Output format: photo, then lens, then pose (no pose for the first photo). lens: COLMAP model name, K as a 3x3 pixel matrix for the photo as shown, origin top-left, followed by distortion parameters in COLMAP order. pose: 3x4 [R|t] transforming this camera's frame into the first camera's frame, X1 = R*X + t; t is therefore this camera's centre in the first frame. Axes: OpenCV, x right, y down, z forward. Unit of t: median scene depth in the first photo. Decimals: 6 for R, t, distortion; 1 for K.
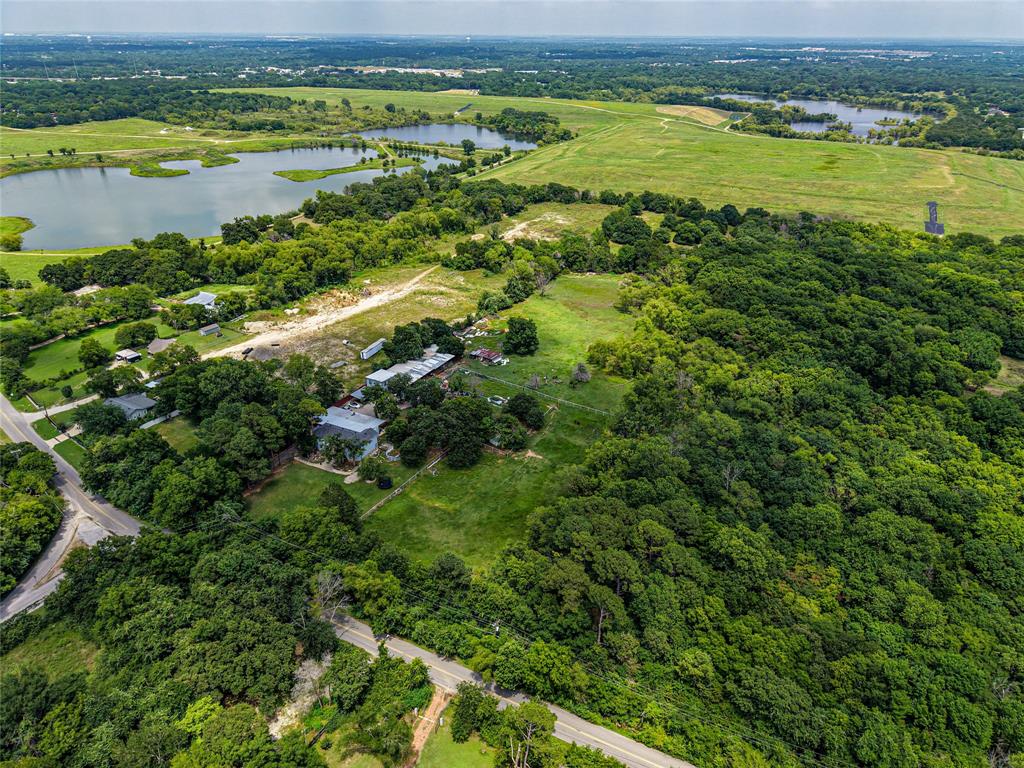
lens RADIAL K [[686.2, 0, 513.7], [0, 686.2, 385.9], [0, 0, 1]] dist [0.017083, -0.016202]
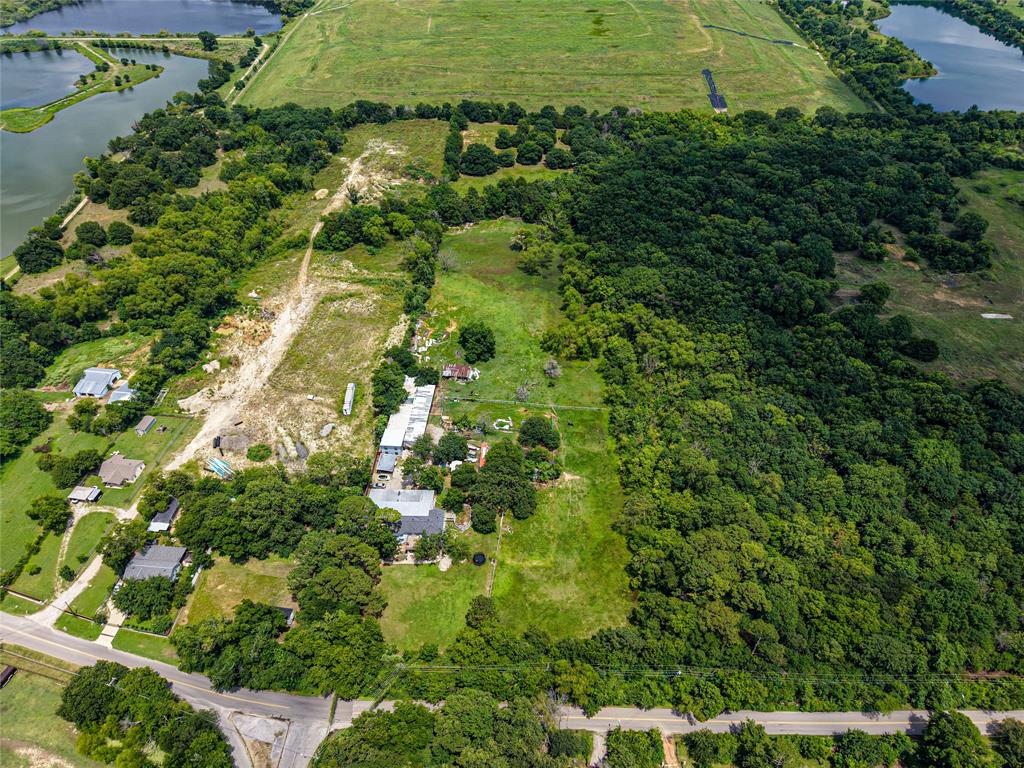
lens RADIAL K [[686.2, 0, 512.5], [0, 686.2, 380.3], [0, 0, 1]] dist [0.017083, -0.016202]
pose [[0.905564, -0.286425, 0.312911, -0.284440], [0.200137, 0.938851, 0.280187, -0.298841], [-0.374030, -0.191102, 0.907514, 0.031450]]
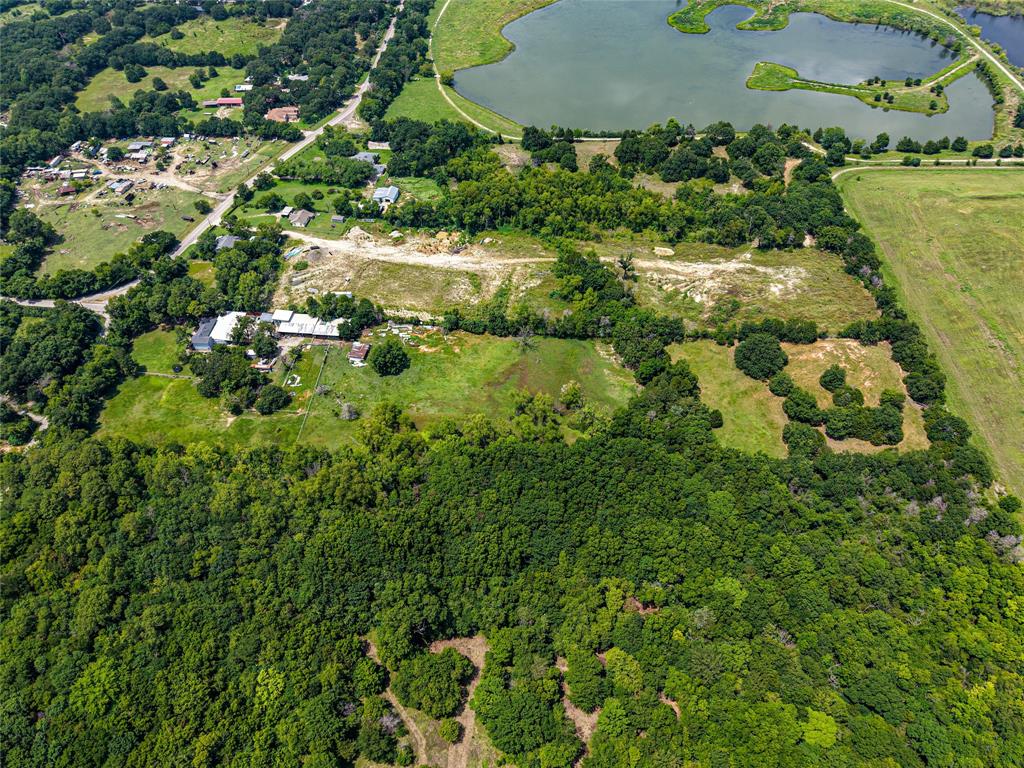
lens RADIAL K [[686.2, 0, 511.0], [0, 686.2, 393.0], [0, 0, 1]] dist [0.017083, -0.016202]
pose [[0.393528, 0.667463, -0.632162, 0.898651], [-0.408745, 0.742974, 0.530016, -0.754152], [0.823446, 0.049817, 0.565204, 0.511518]]
